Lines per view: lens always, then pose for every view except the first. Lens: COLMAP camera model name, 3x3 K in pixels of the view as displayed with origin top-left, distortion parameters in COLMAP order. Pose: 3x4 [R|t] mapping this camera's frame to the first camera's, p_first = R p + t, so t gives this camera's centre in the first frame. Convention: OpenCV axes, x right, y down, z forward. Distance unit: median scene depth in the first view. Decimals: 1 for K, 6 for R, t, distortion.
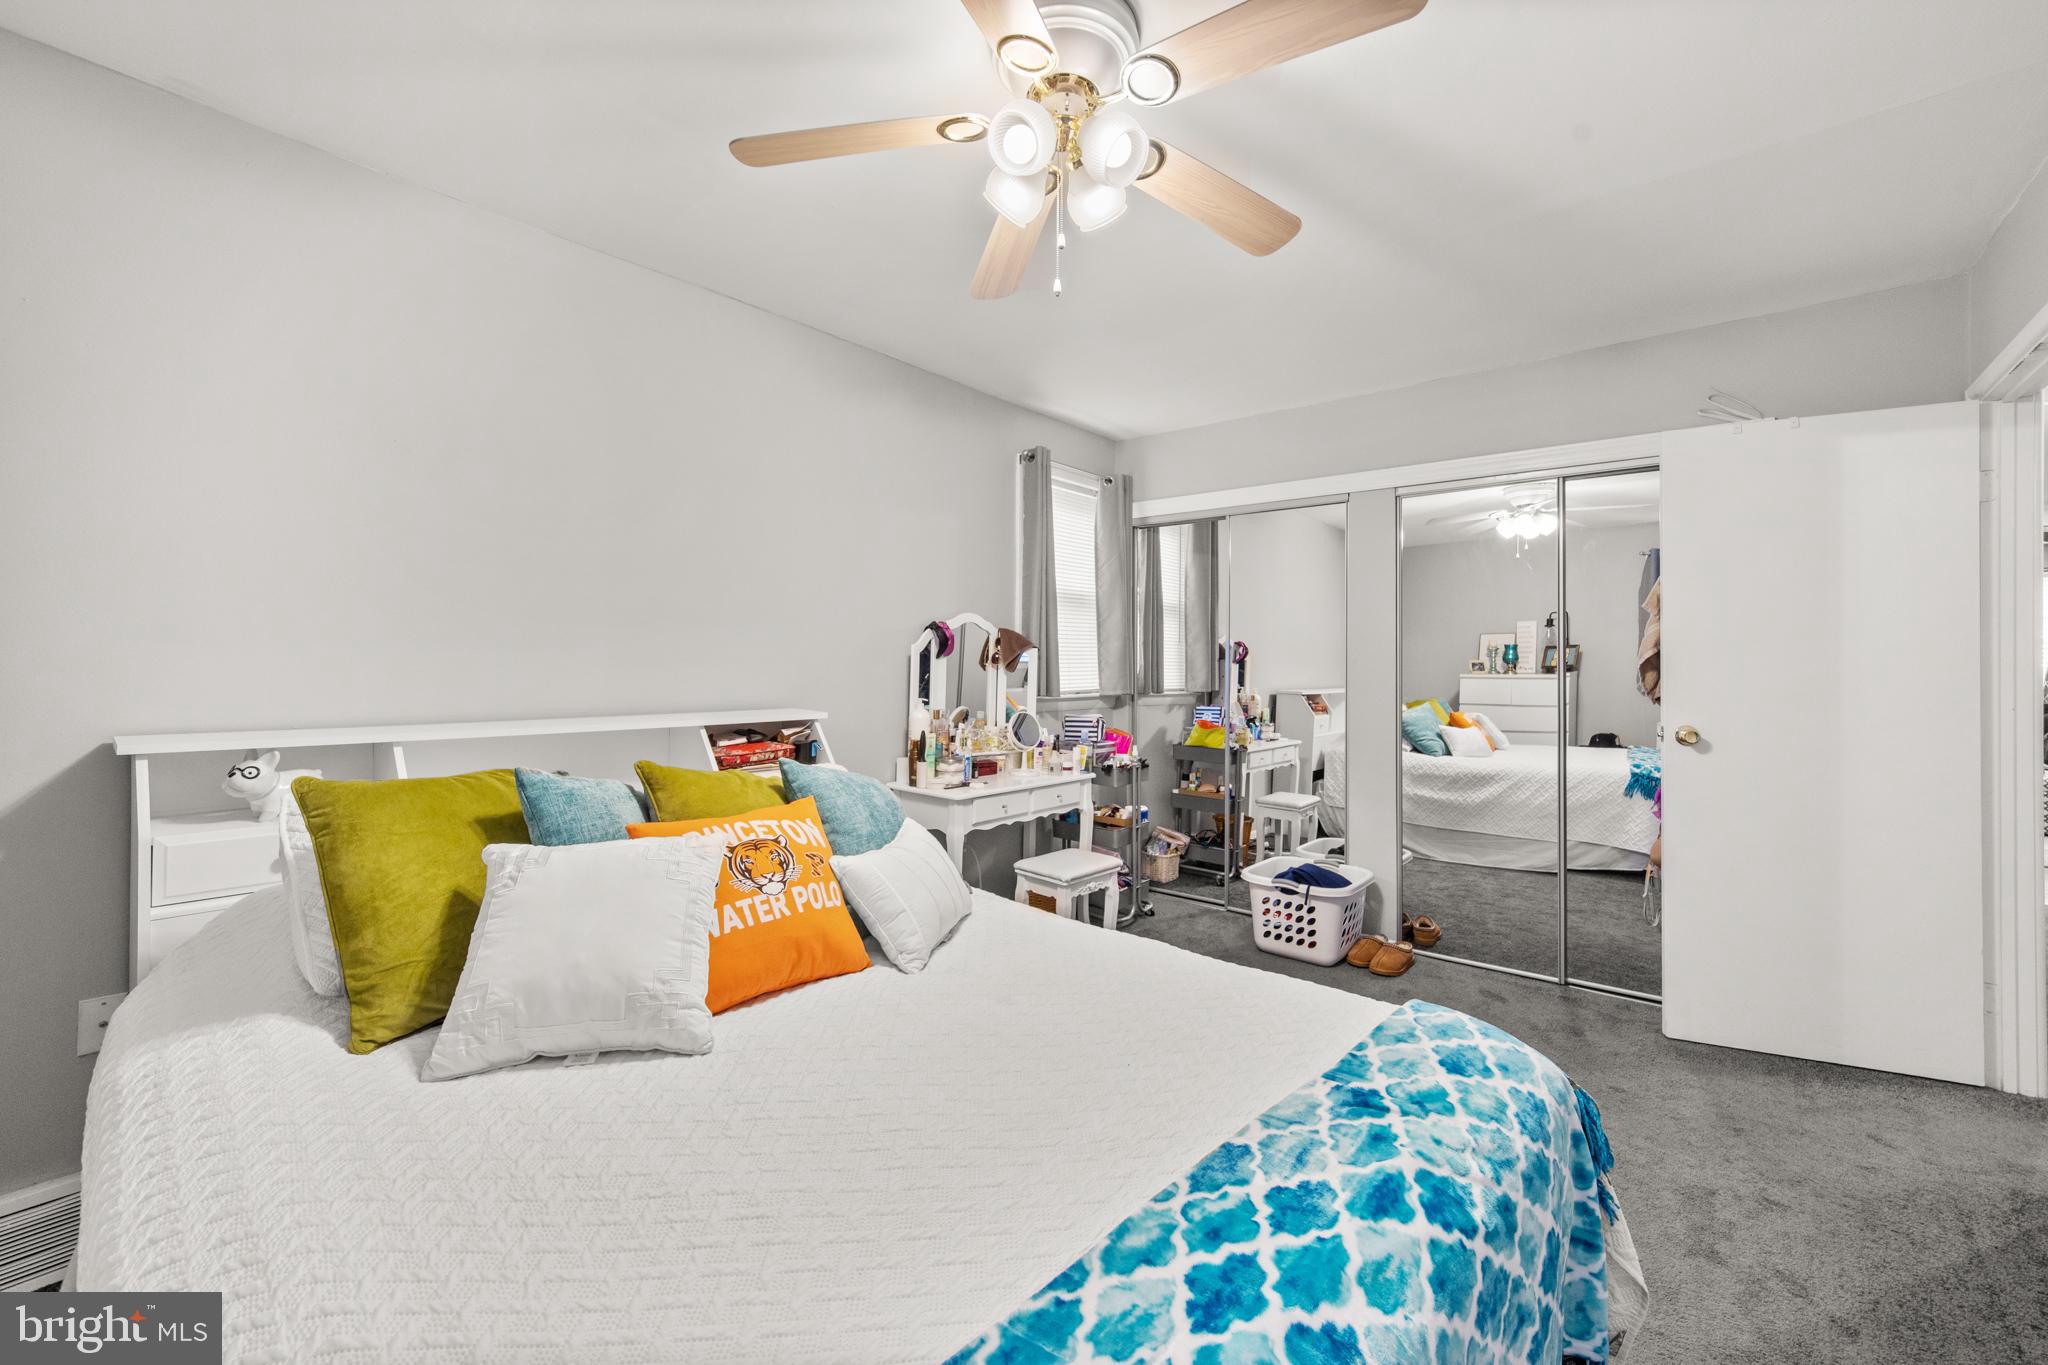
lens RADIAL K [[819.6, 0, 1026.4], [0, 819.6, 668.7], [0, 0, 1]] dist [0.000569, 0.000020]
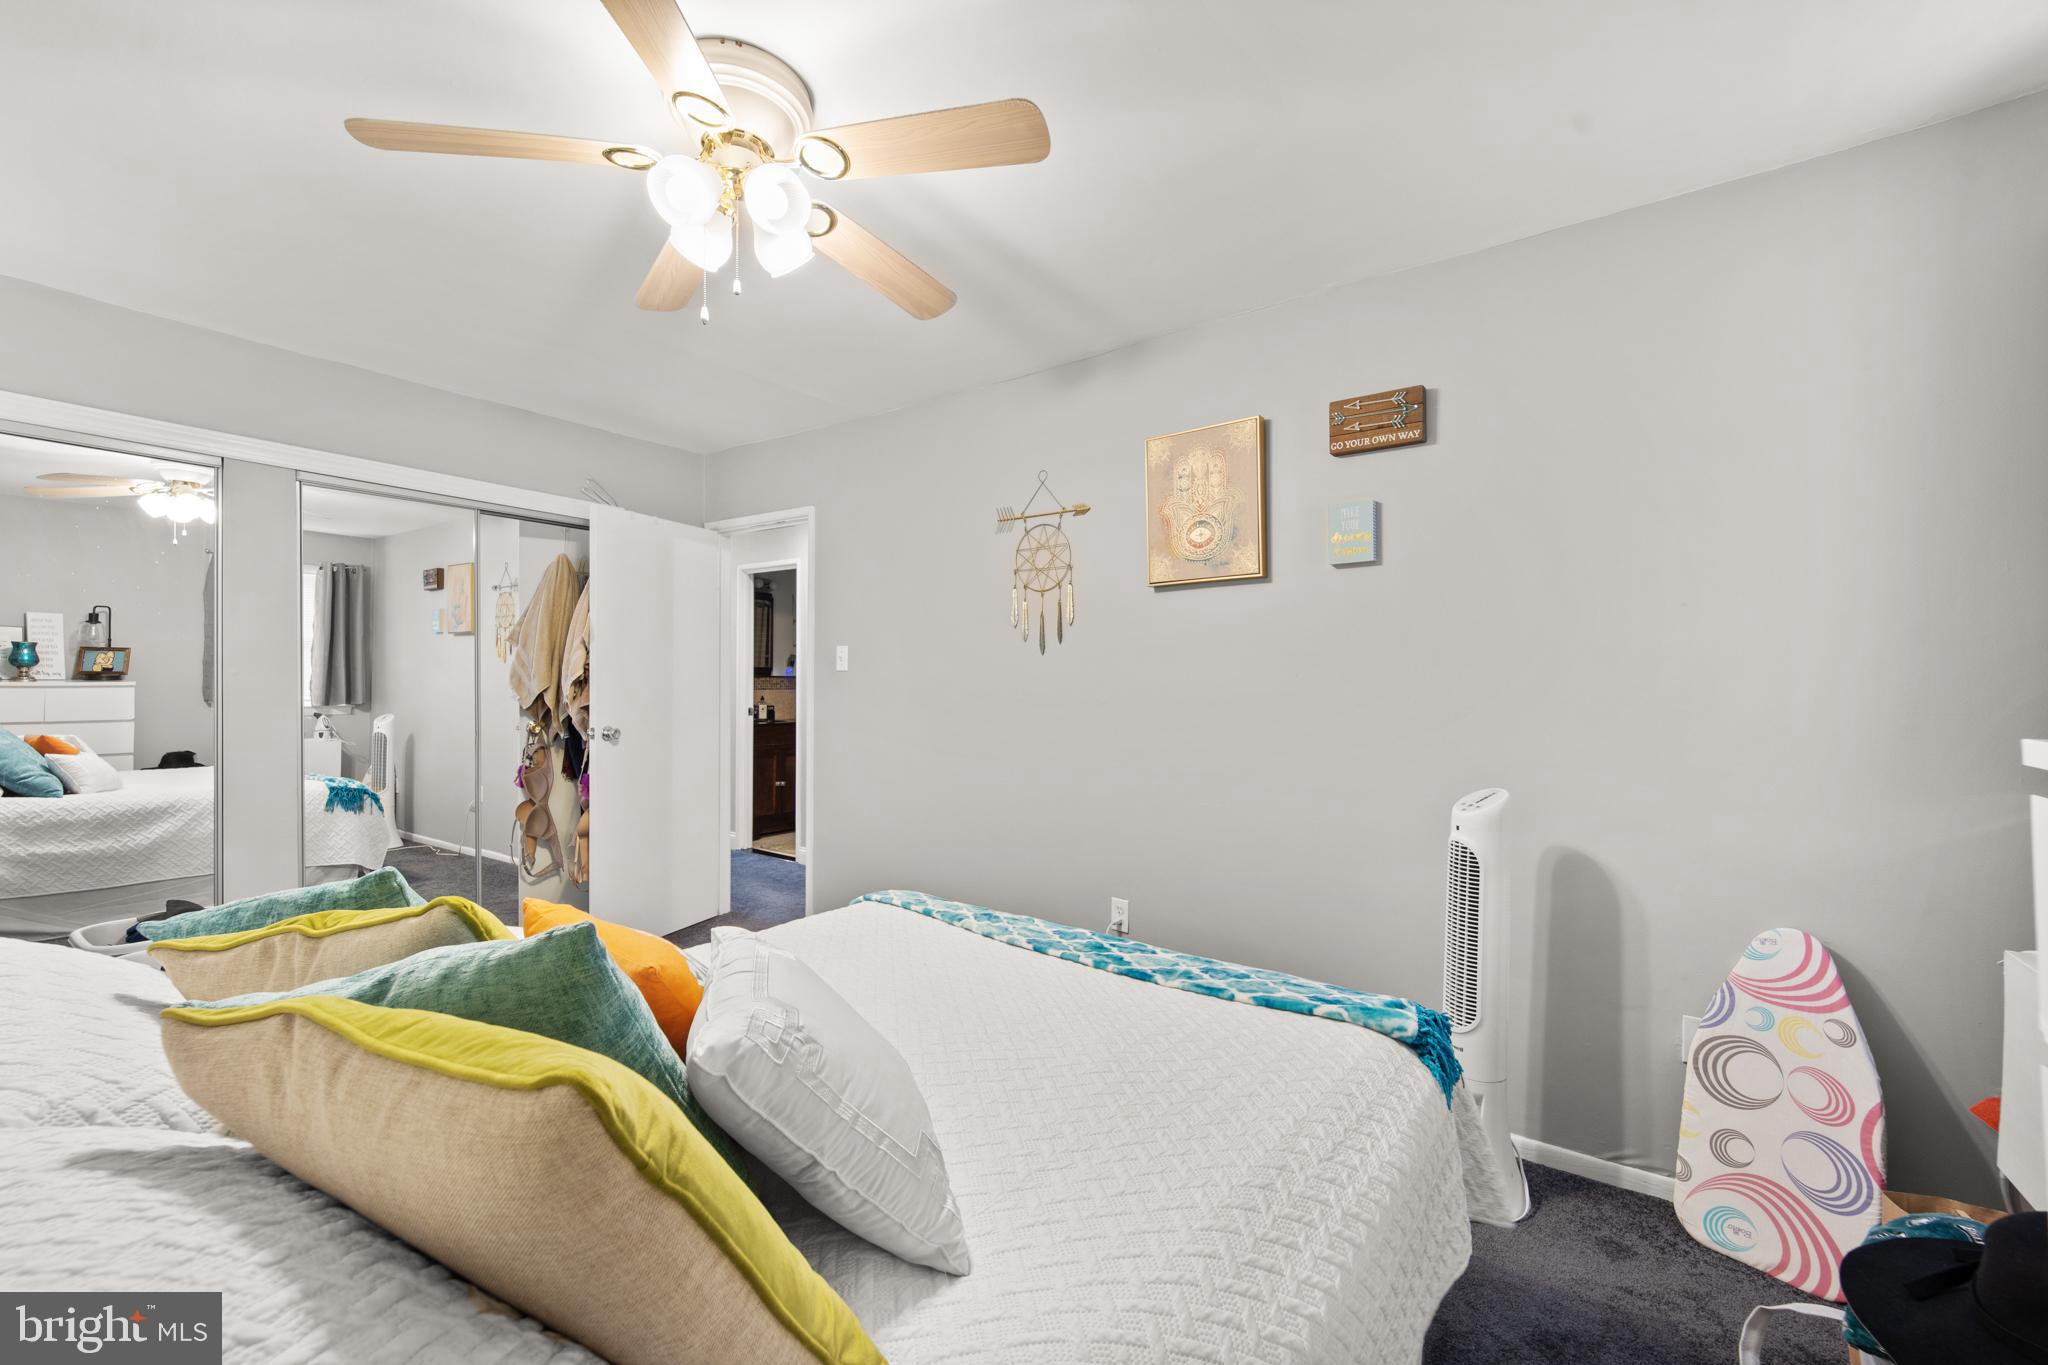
lens RADIAL K [[819.6, 0, 1026.4], [0, 819.6, 668.7], [0, 0, 1]] dist [0.000569, 0.000020]
pose [[-0.049485, 0.022539, 0.998520, -0.562855], [-0.014451, 0.999625, -0.023280, -0.004799], [-0.998670, -0.015582, -0.049141, 0.369541]]
